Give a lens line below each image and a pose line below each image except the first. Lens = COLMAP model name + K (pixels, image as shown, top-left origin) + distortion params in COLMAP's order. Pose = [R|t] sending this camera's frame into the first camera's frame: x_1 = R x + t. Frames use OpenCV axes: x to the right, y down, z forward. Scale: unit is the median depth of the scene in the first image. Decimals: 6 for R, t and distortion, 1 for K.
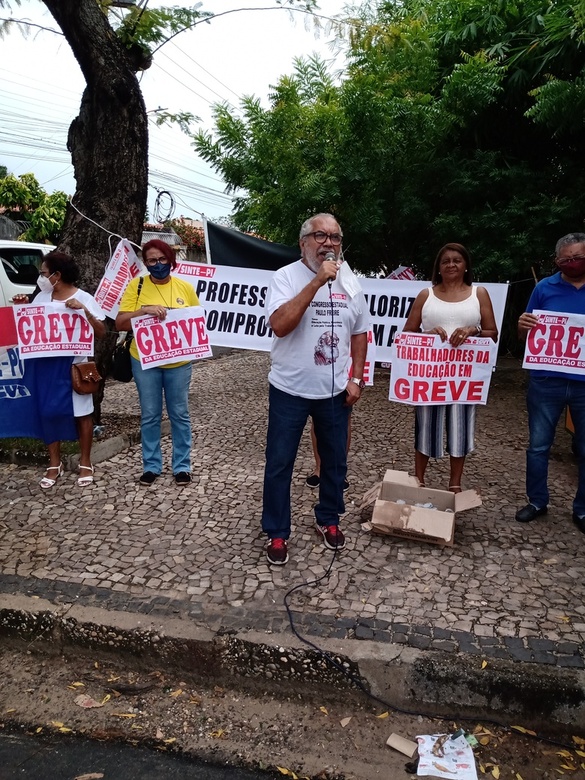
lens RADIAL K [[585.9, 0, 297.3], [0, 585.9, 412.5], [0, 0, 1]] dist [0.048851, -0.137579]
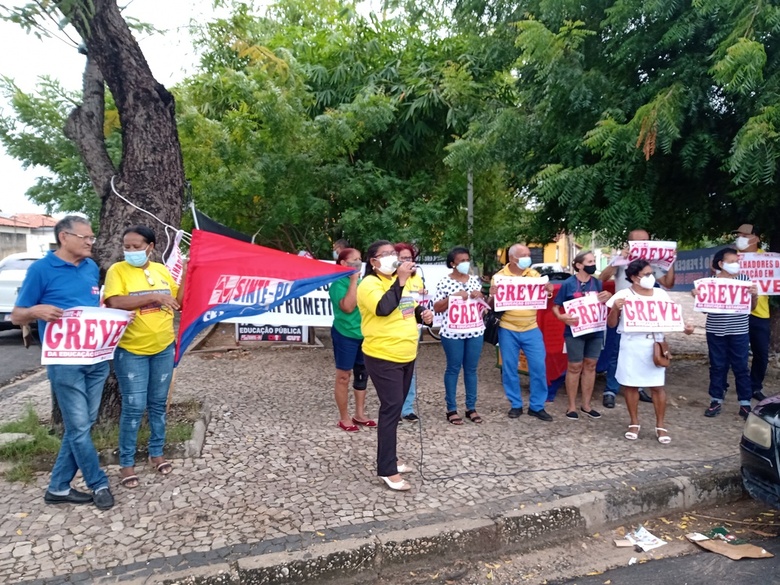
lens RADIAL K [[605.7, 0, 390.0], [0, 605.7, 292.5], [0, 0, 1]] dist [0.084594, -0.189214]
pose [[0.820928, -0.039936, 0.569633, -0.841439], [0.135211, 0.982778, -0.125958, 0.001755], [-0.554793, 0.180423, 0.812190, -0.095357]]
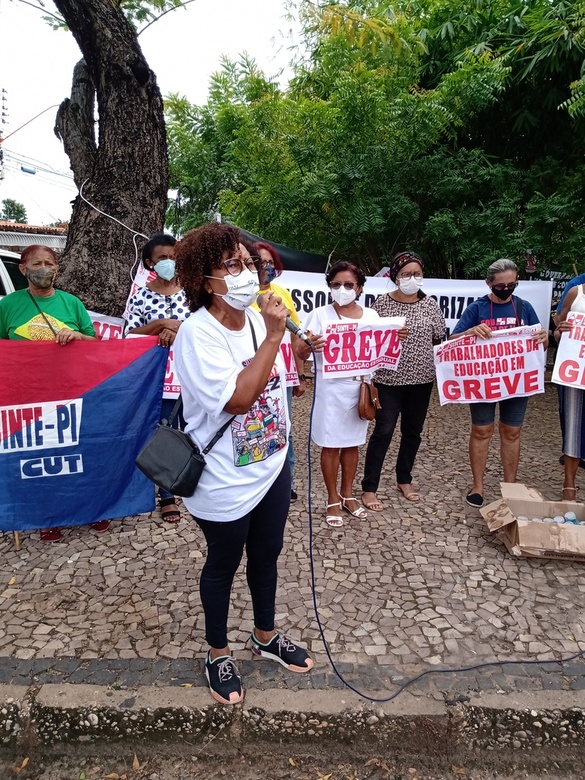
lens RADIAL K [[609.3, 0, 296.6], [0, 609.3, 387.5], [0, 0, 1]] dist [-0.010472, 0.006129]
pose [[0.983246, -0.048708, 0.175654, -0.351102], [0.058094, 0.997123, -0.048693, -0.026503], [-0.172777, 0.058081, 0.983247, 0.129290]]
